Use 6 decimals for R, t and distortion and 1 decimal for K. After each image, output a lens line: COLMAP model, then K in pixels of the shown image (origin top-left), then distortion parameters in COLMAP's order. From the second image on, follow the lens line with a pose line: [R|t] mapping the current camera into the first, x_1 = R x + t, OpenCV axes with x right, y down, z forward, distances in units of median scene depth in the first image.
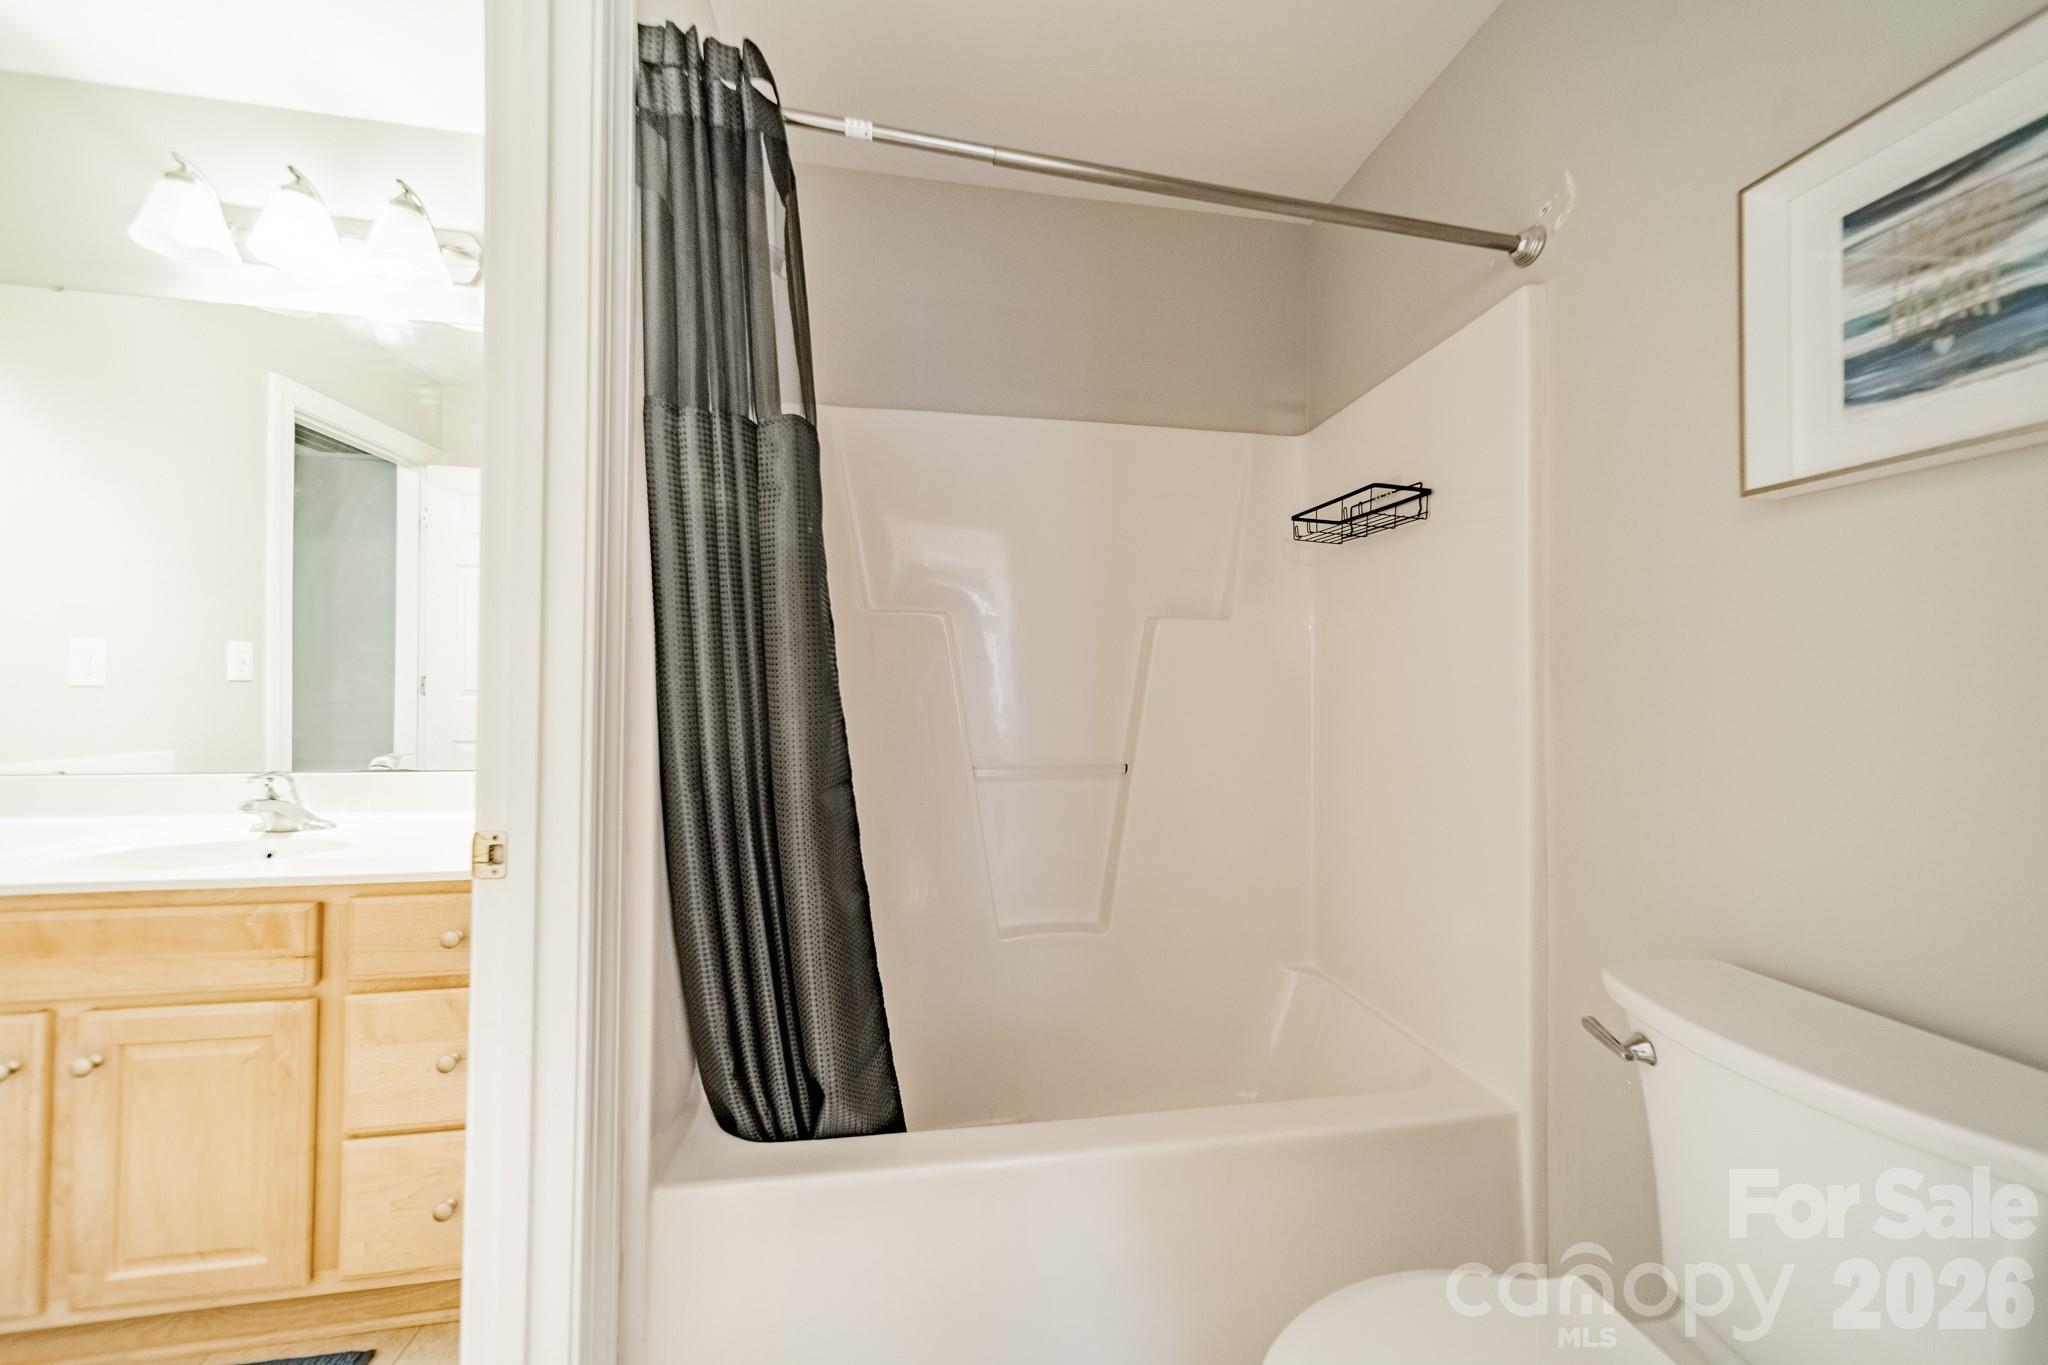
lens RADIAL K [[719.5, 0, 1026.4], [0, 719.5, 686.8], [0, 0, 1]] dist [0.006446, -0.000066]
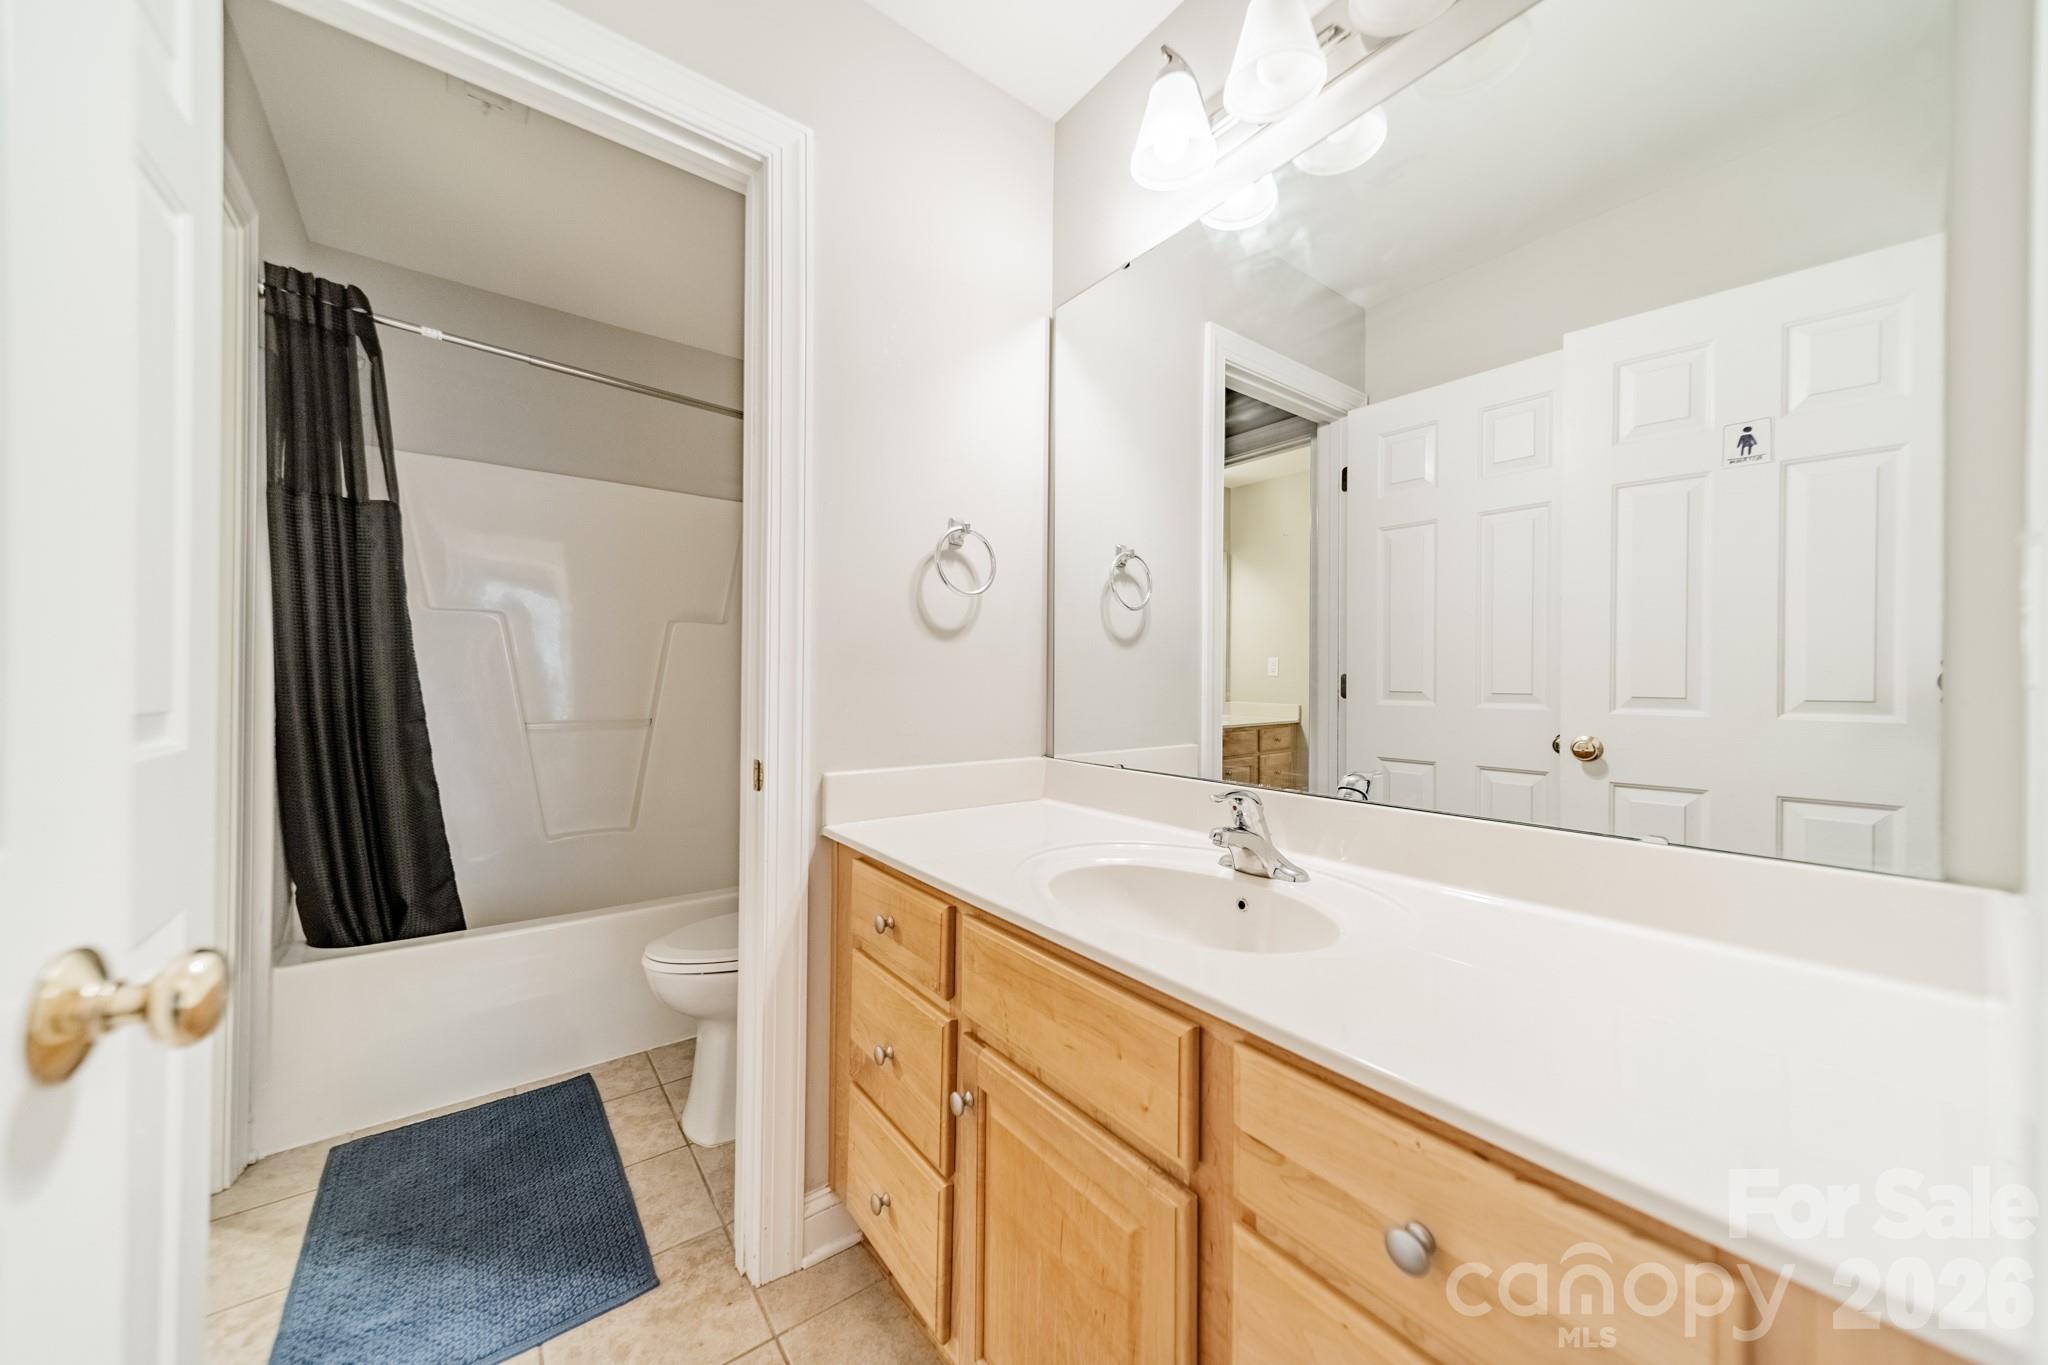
lens RADIAL K [[719.5, 0, 1022.6], [0, 719.5, 681.7], [0, 0, 1]] dist [0.006446, -0.000066]
pose [[0.879477, 0.000795, 0.475941, 0.178817], [-0.005481, 0.999949, 0.008459, 0.025565], [-0.475910, -0.010048, 0.879436, -1.150521]]
